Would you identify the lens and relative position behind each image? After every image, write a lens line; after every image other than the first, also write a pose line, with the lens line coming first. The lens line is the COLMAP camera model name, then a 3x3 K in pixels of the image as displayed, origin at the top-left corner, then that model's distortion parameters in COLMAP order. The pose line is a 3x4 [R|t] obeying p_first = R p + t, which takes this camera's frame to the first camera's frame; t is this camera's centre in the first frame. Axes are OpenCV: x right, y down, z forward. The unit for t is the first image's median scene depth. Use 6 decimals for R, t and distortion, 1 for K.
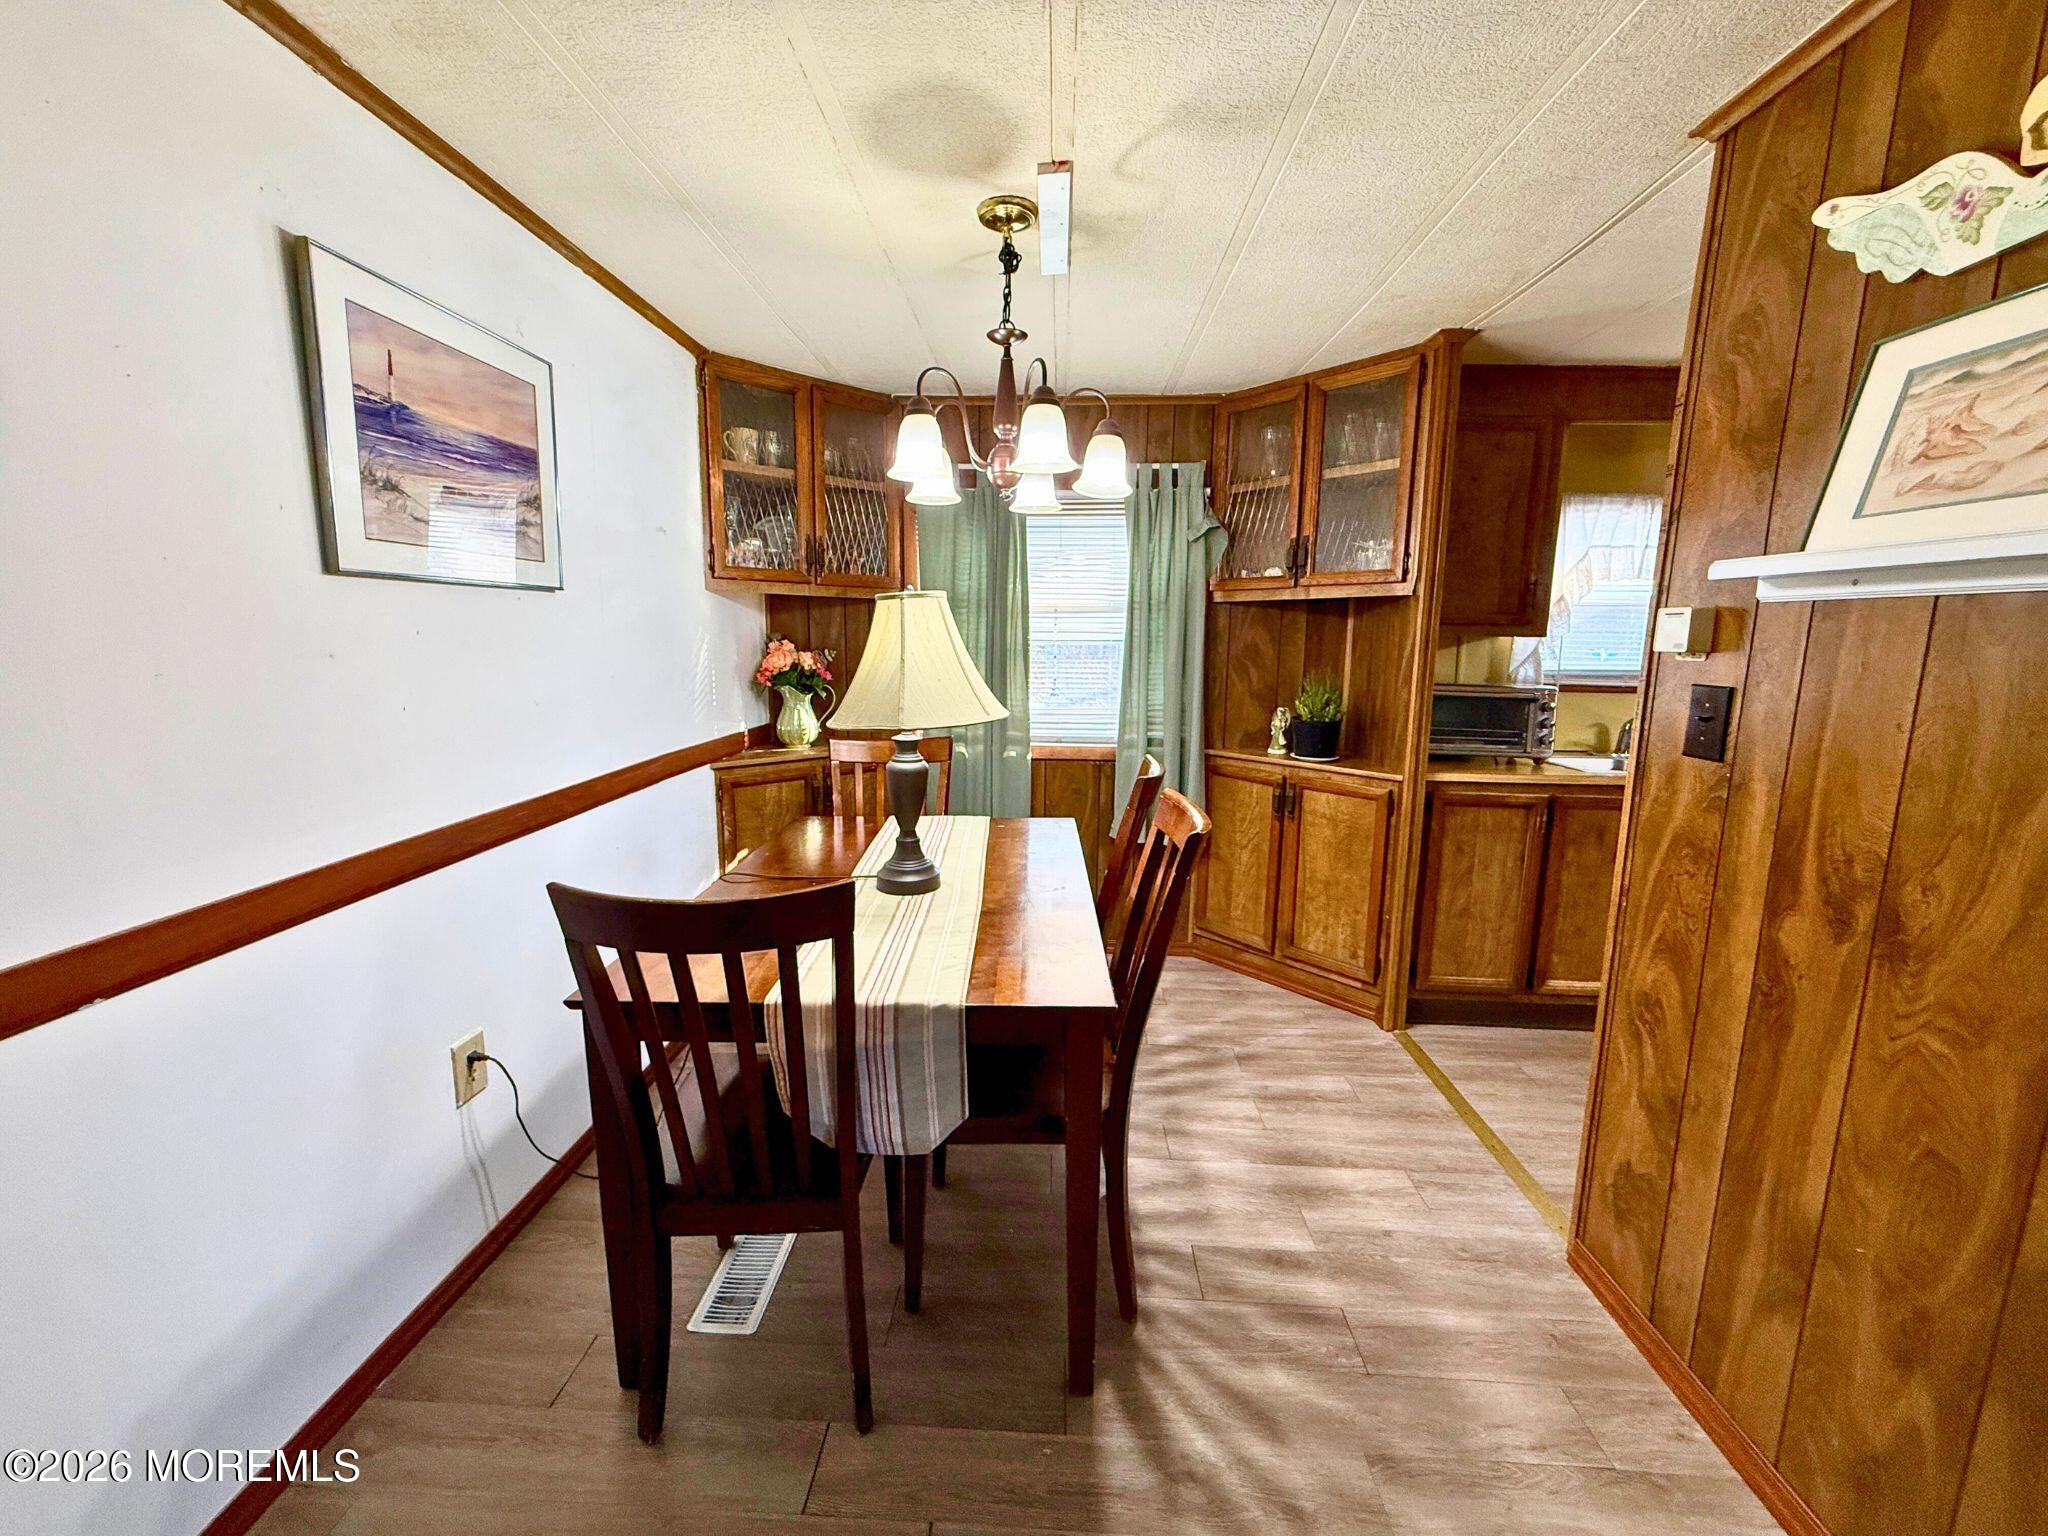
lens RADIAL K [[811.2, 0, 1017.6], [0, 811.2, 763.0], [0, 0, 1]] dist [-0.002663, 0.000636]
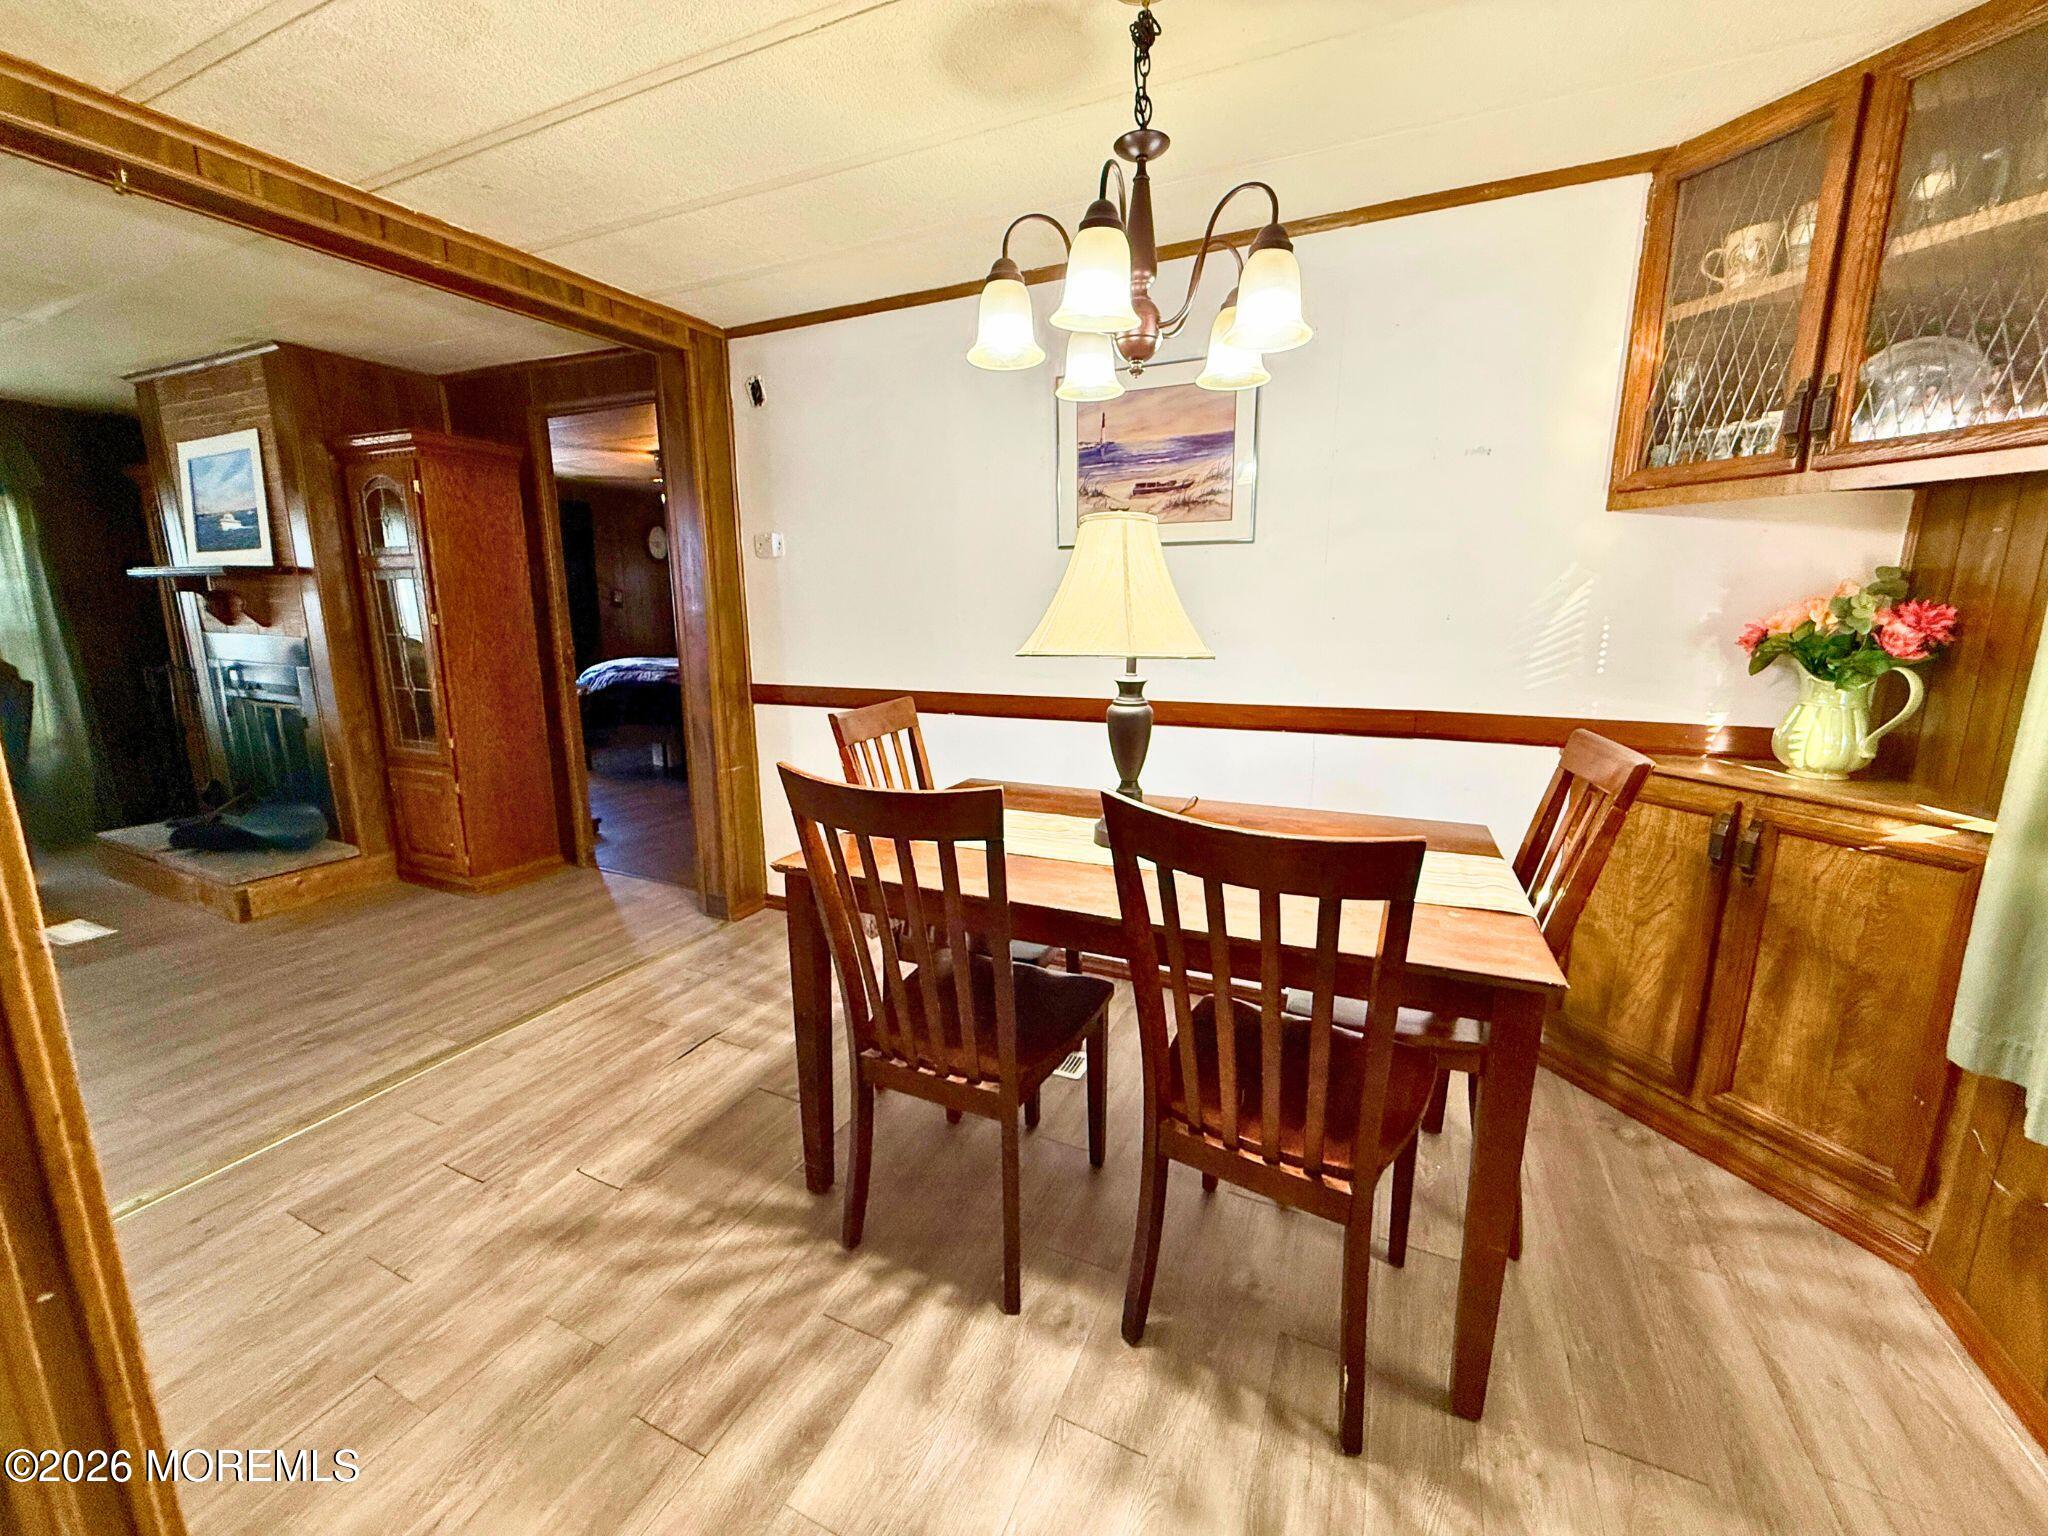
lens RADIAL K [[818.2, 0, 1024.3], [0, 818.2, 752.4], [0, 0, 1]] dist [-0.000208, 0.000128]
pose [[-0.376376, 0.166448, -0.911392, 0.498657], [-0.143128, 0.961473, 0.234702, -0.099099], [0.915344, 0.218782, -0.338052, 0.793923]]
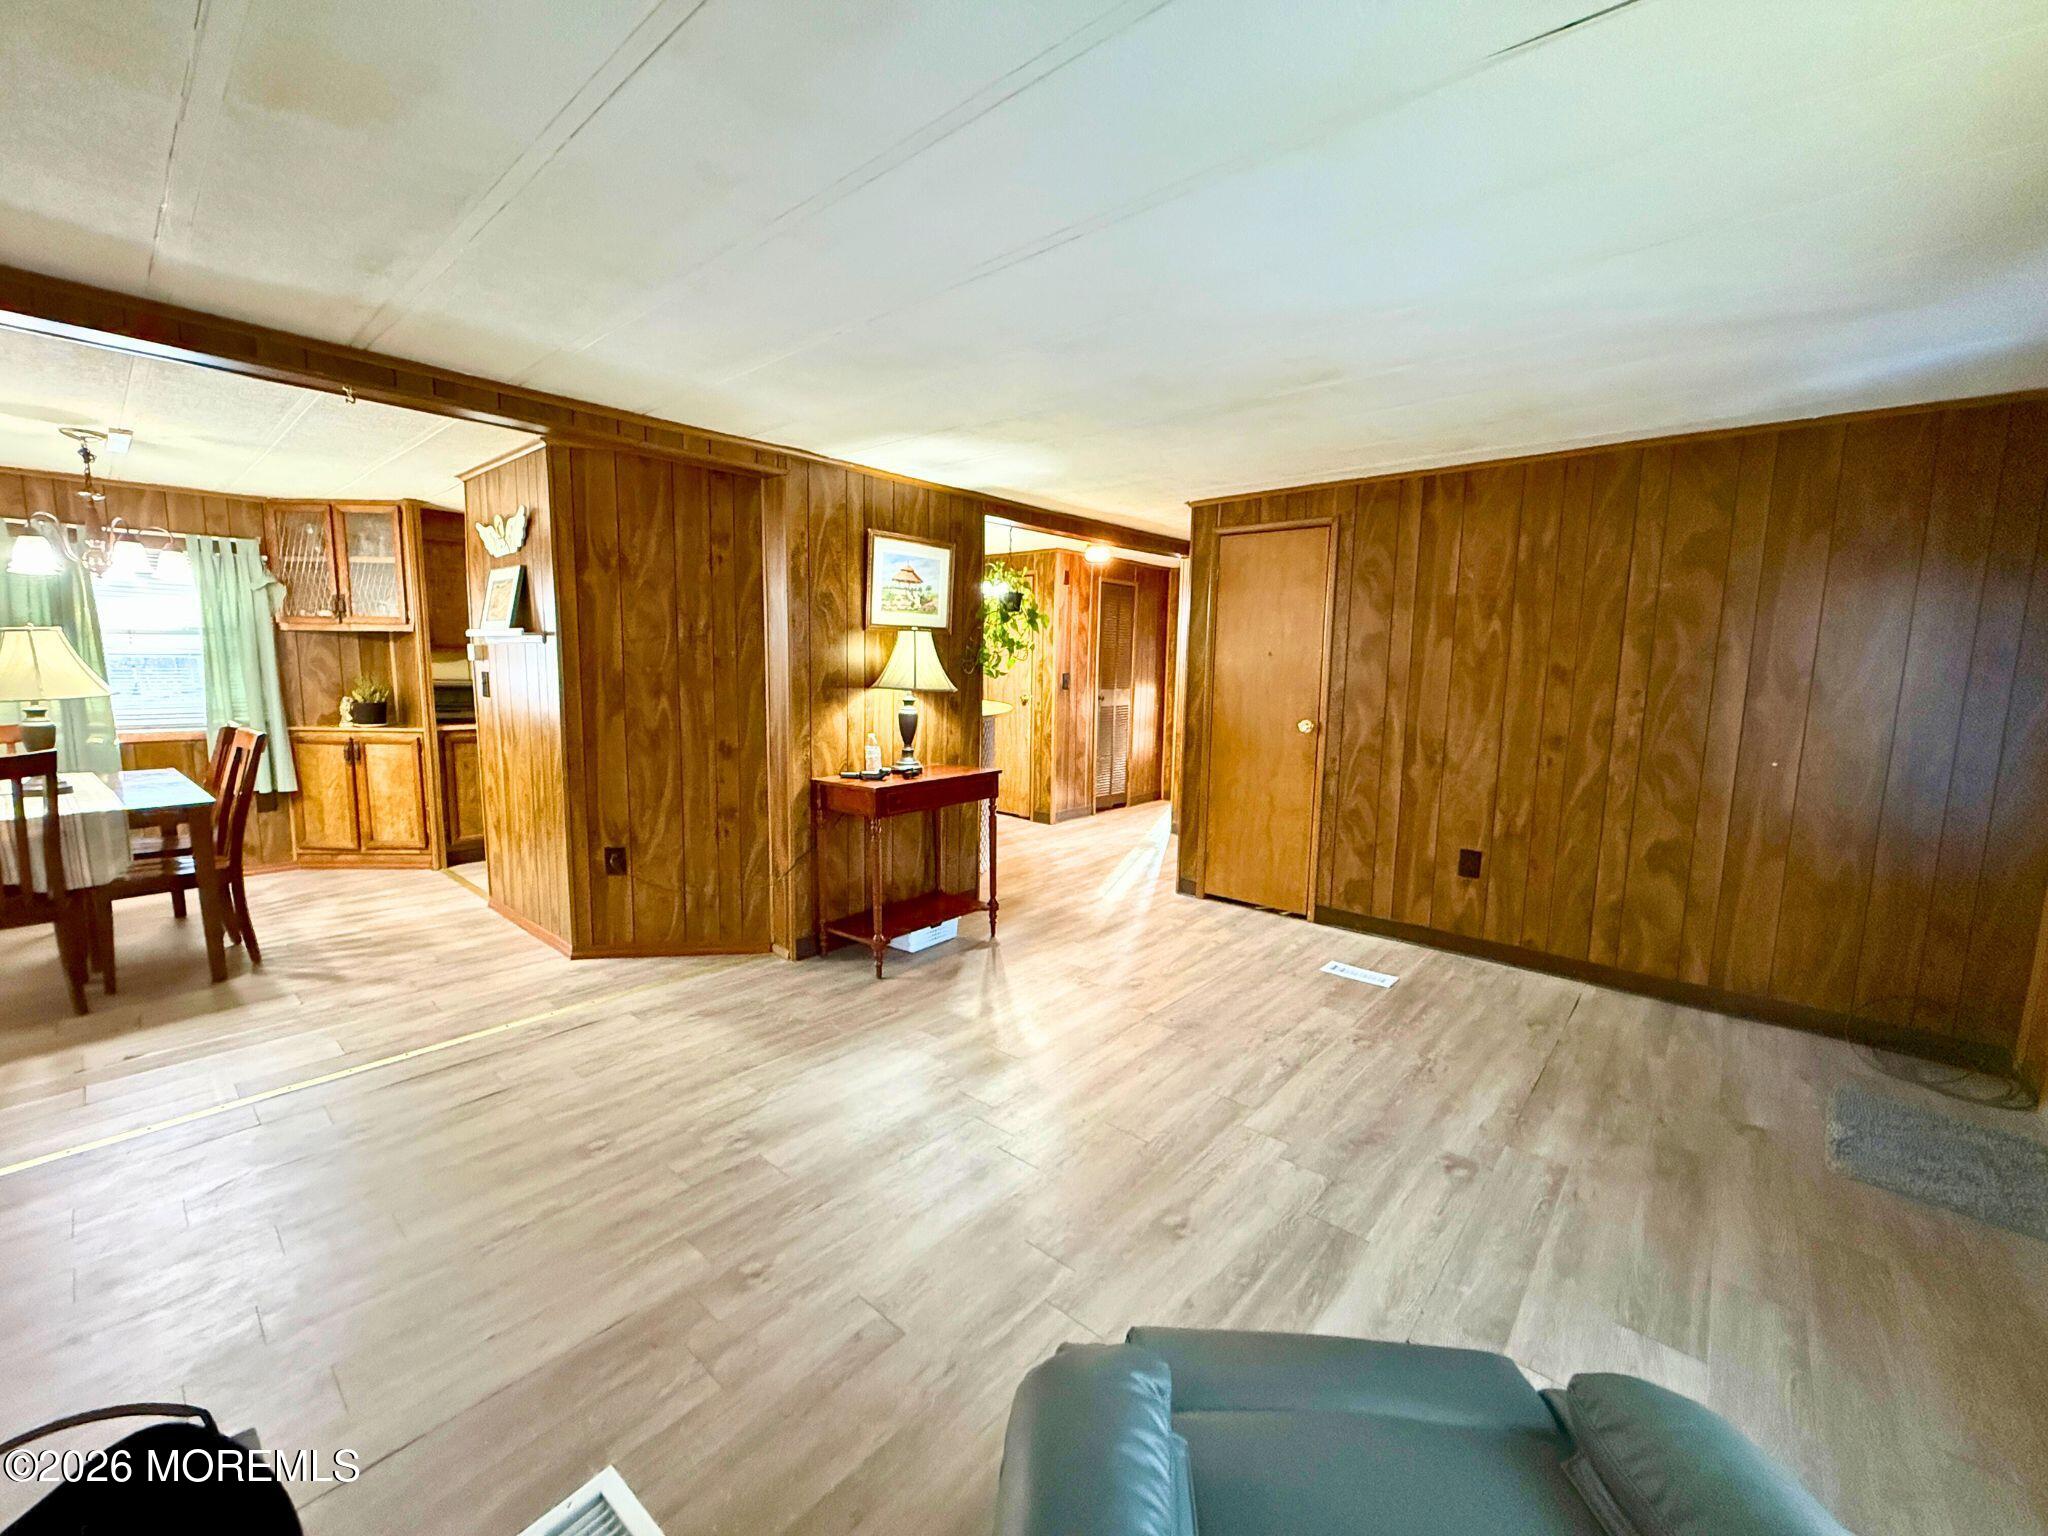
lens RADIAL K [[811.2, 0, 1017.6], [0, 811.2, 763.0], [0, 0, 1]] dist [-0.002663, 0.000636]
pose [[0.616120, -0.095818, 0.781802, -0.133780], [0.113377, 0.993025, 0.032356, 0.177308], [-0.779449, 0.068703, 0.622686, -1.136161]]
